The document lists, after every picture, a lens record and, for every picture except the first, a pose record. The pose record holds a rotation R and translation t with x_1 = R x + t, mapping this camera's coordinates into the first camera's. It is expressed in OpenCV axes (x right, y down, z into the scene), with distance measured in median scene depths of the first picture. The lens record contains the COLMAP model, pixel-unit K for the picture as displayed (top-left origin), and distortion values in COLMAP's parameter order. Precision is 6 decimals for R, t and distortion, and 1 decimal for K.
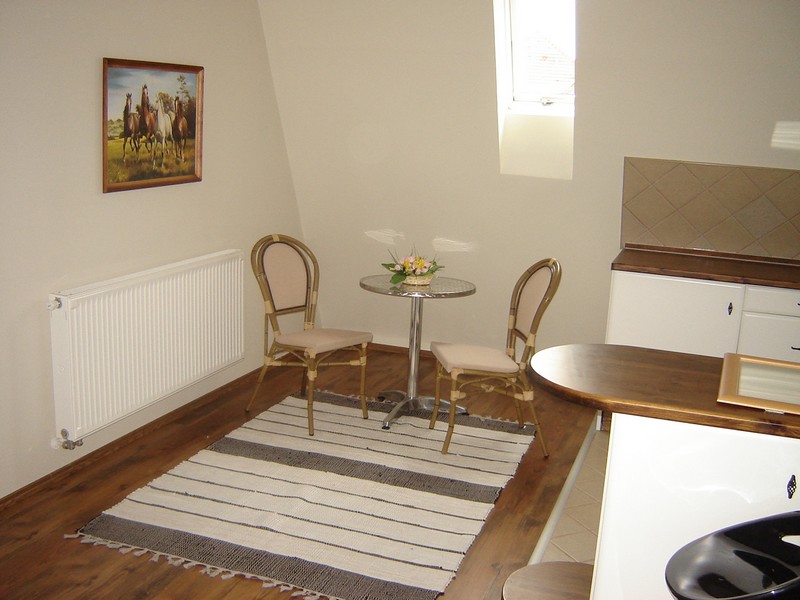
lens RADIAL K [[868.2, 0, 400.0], [0, 868.2, 300.0], [0, 0, 1]] dist [-0.148323, -0.016198]
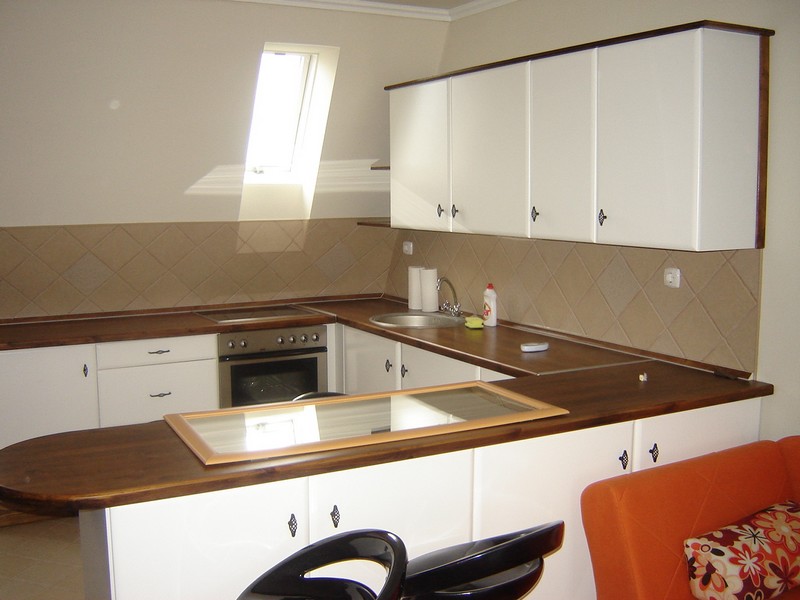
lens RADIAL K [[868.2, 0, 400.0], [0, 868.2, 300.0], [0, 0, 1]] dist [-0.148323, -0.016198]
pose [[0.647907, -0.140181, 0.748710, -0.096675], [0.186877, 0.982133, 0.022169, -0.023668], [-0.738440, 0.125553, 0.662527, 0.078441]]
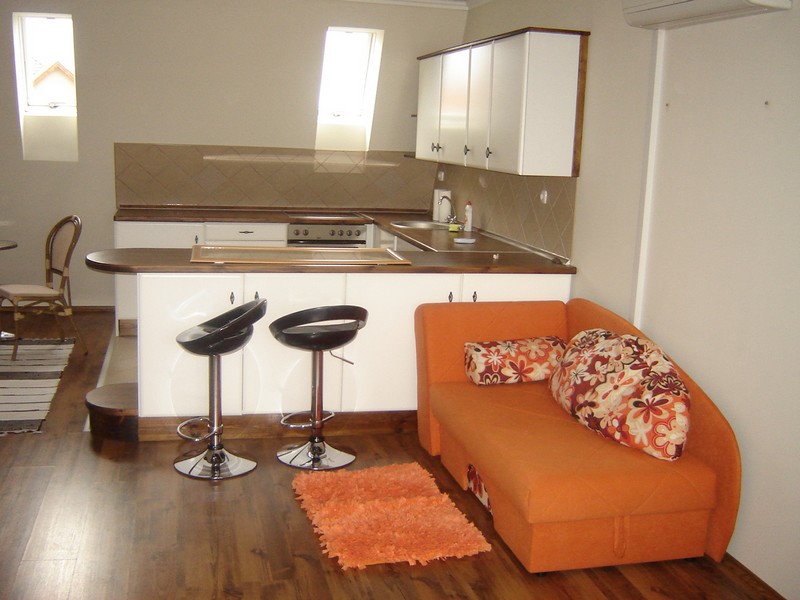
lens RADIAL K [[868.2, 0, 400.0], [0, 868.2, 300.0], [0, 0, 1]] dist [-0.148323, -0.016198]
pose [[0.824512, -0.118281, 0.553343, -0.170978], [0.111983, 0.992676, 0.045331, 0.087872], [-0.554652, 0.024589, 0.831719, -0.467360]]
